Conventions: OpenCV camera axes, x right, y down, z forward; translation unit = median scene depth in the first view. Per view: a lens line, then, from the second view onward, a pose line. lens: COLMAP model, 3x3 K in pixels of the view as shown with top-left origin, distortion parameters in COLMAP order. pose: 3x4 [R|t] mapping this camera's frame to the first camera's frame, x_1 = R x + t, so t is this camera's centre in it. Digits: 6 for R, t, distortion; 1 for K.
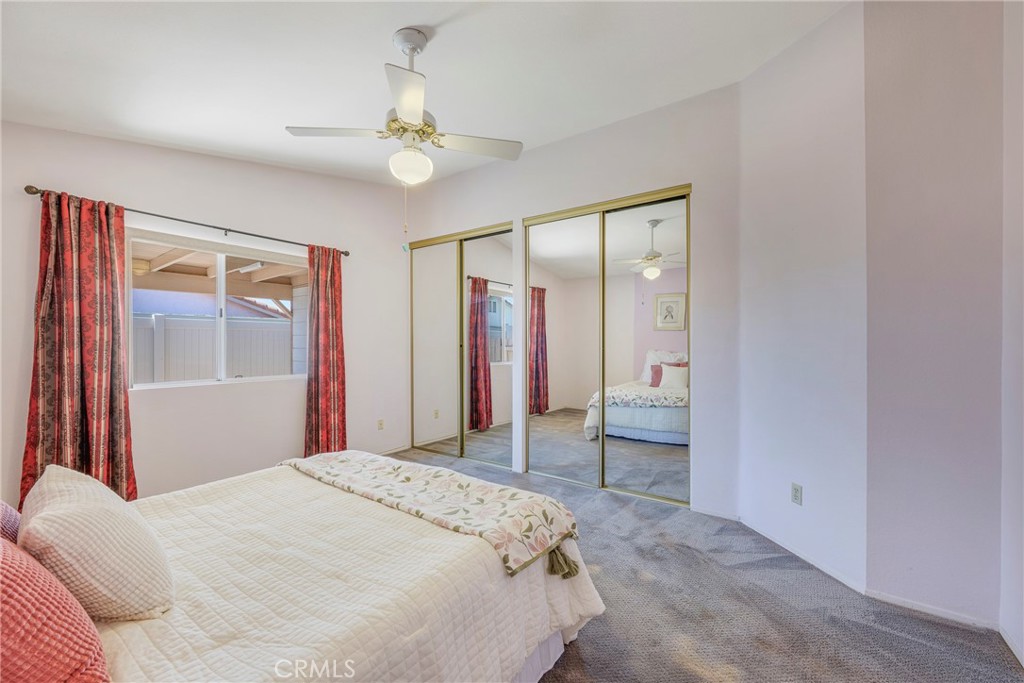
lens RADIAL K [[408.1, 0, 486.6], [0, 408.1, 347.0], [0, 0, 1]] dist [-0.003171, 0.000290]
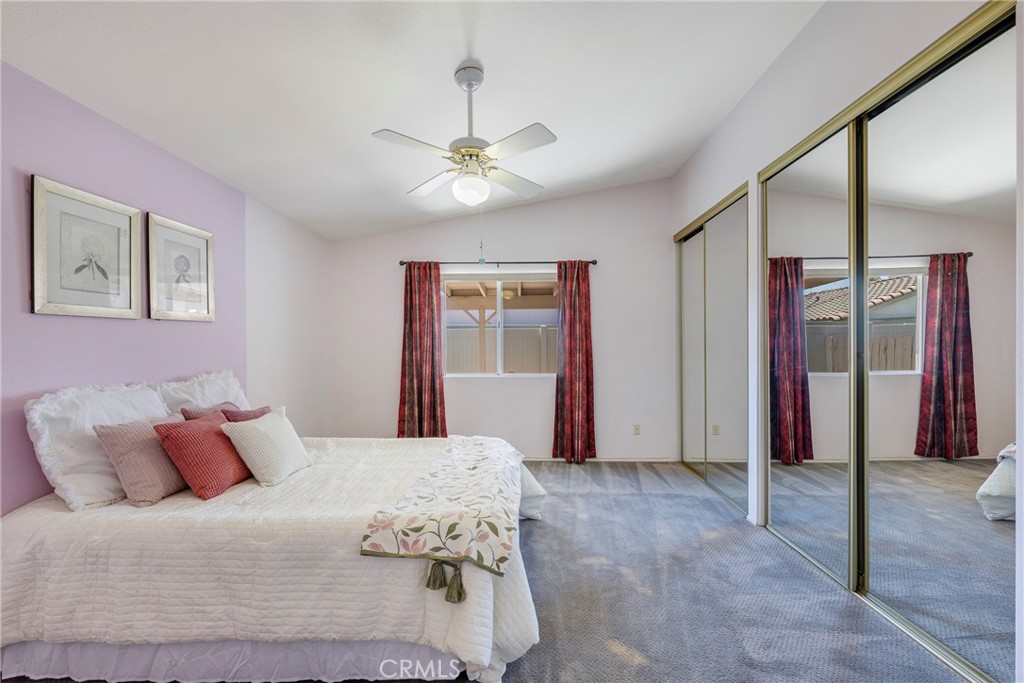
lens RADIAL K [[408.1, 0, 528.5], [0, 408.1, 348.6], [0, 0, 1]] dist [-0.003171, 0.000290]
pose [[0.585130, 0.001522, -0.810938, 0.598995], [-0.002583, 0.999997, 0.000013, -0.004945], [0.810936, 0.002087, 0.585132, 0.341171]]
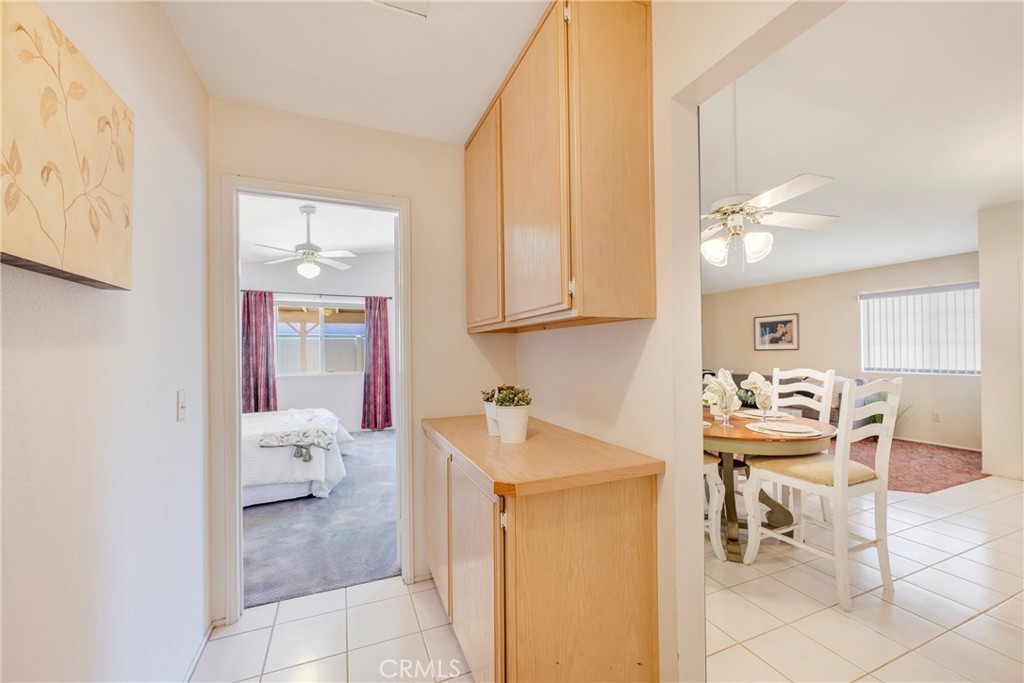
lens RADIAL K [[408.1, 0, 516.8], [0, 408.1, 349.0], [0, 0, 1]] dist [-0.003171, 0.000290]
pose [[0.851002, -0.008264, -0.525098, 1.328702], [0.001856, 0.999917, -0.012728, -0.006795], [0.525160, 0.009857, 0.850947, -0.160614]]
